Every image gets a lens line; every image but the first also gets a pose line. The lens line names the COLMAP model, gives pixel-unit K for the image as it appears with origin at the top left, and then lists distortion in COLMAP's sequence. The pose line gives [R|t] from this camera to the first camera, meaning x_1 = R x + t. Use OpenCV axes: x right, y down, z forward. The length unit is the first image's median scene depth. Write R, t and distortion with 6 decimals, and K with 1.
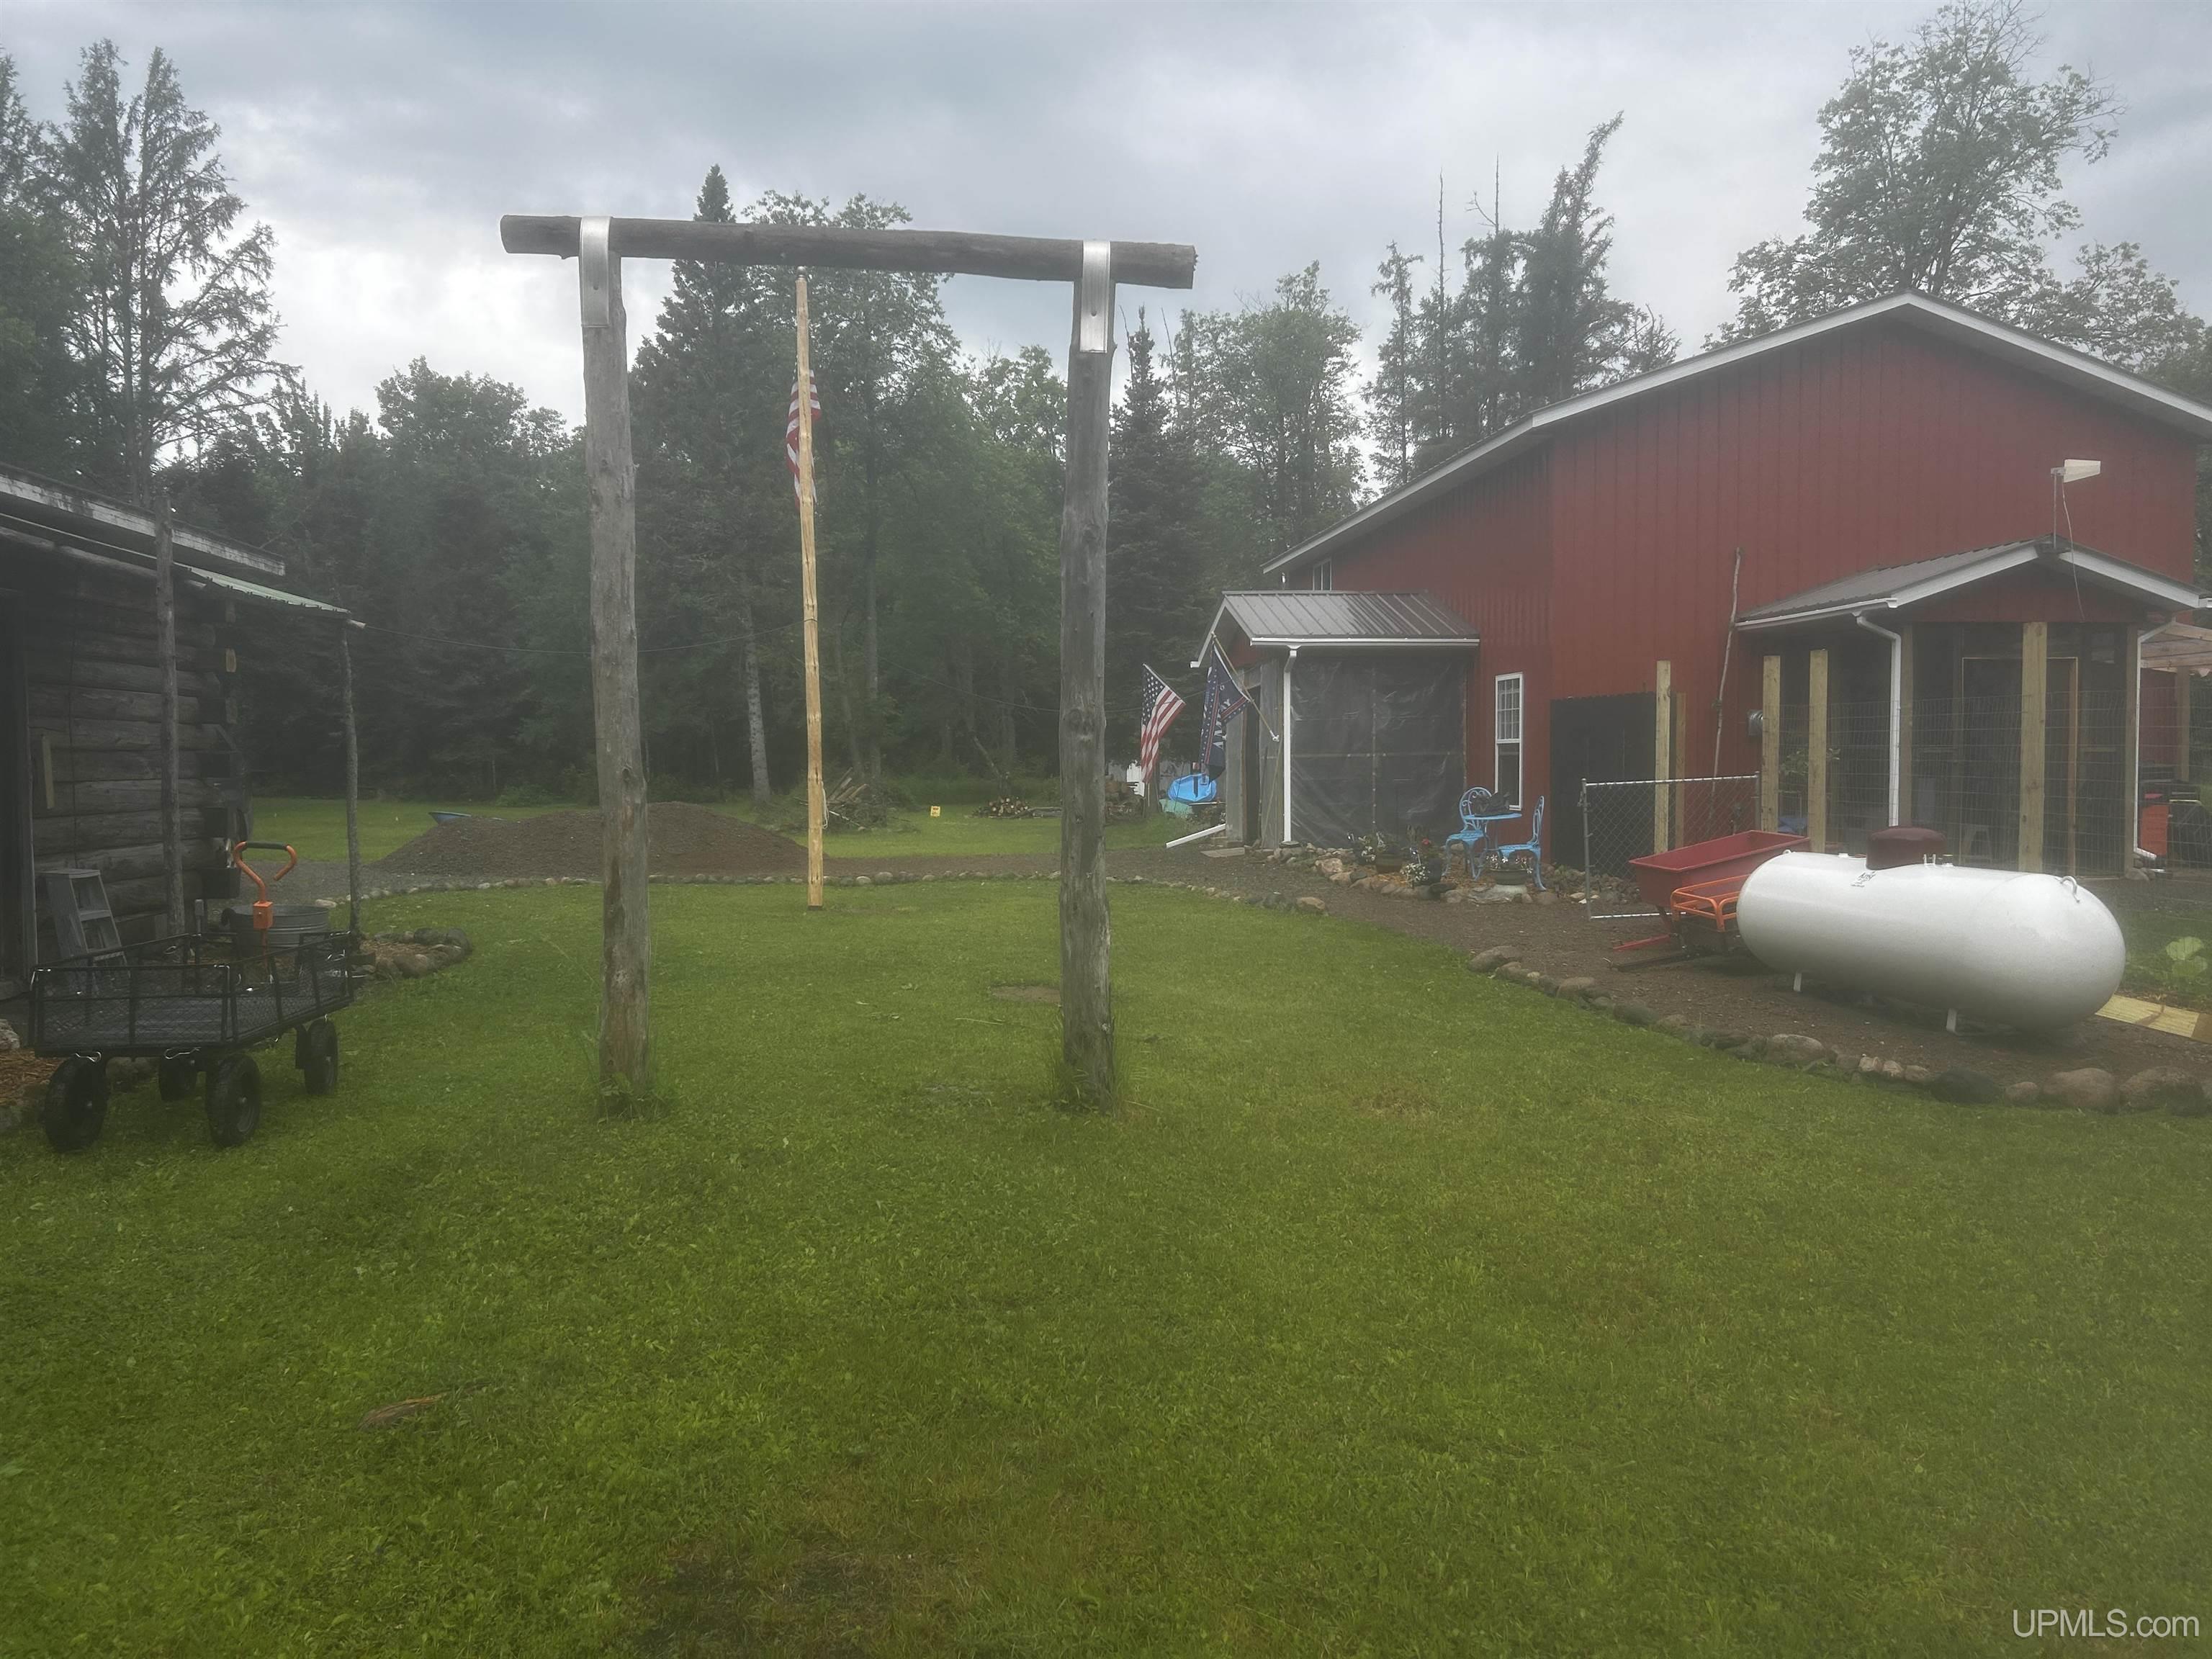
lens RADIAL K [[1659.2, 0, 1122.6], [0, 1659.2, 825.1], [0, 0, 1]] dist [0.047063, -0.050217]
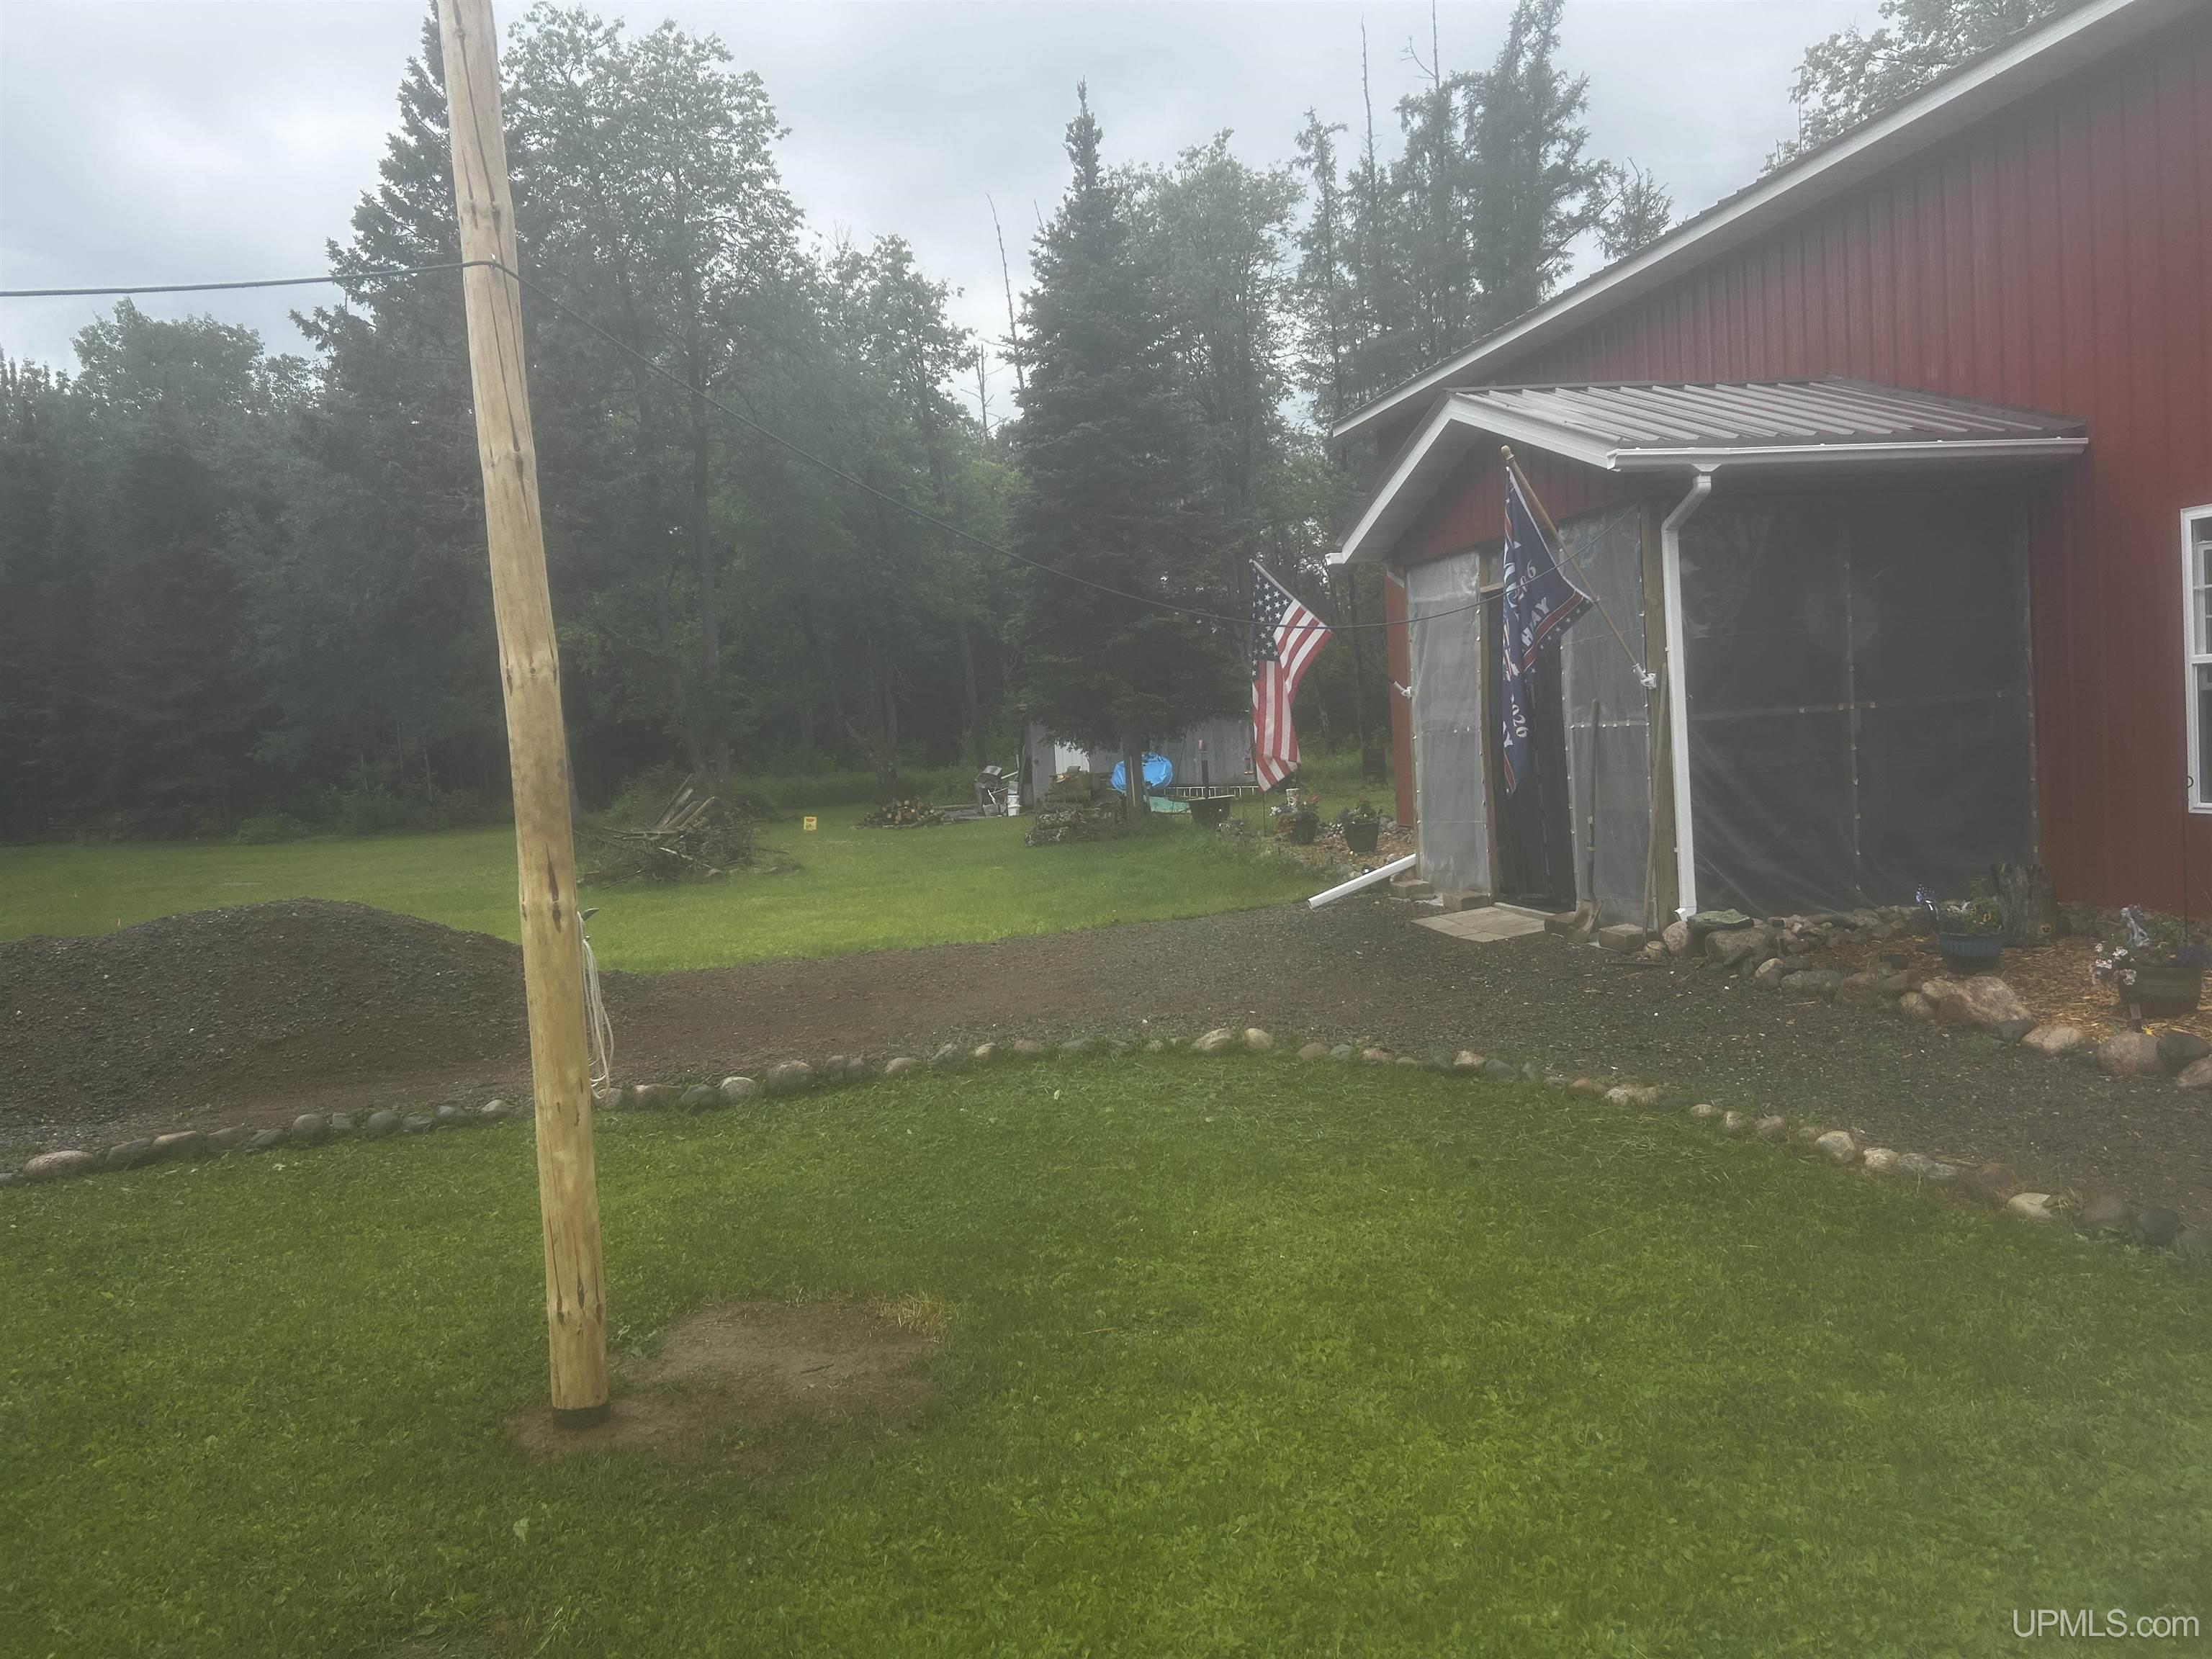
lens RADIAL K [[1661.8, 0, 1112.1], [0, 1661.8, 809.1], [0, 0, 1]] dist [0.049972, -0.055948]
pose [[0.994861, -0.059585, 0.081856, -0.089481], [0.059132, 0.998218, 0.007956, -0.029796], [-0.082184, -0.003074, 0.996612, 0.554233]]
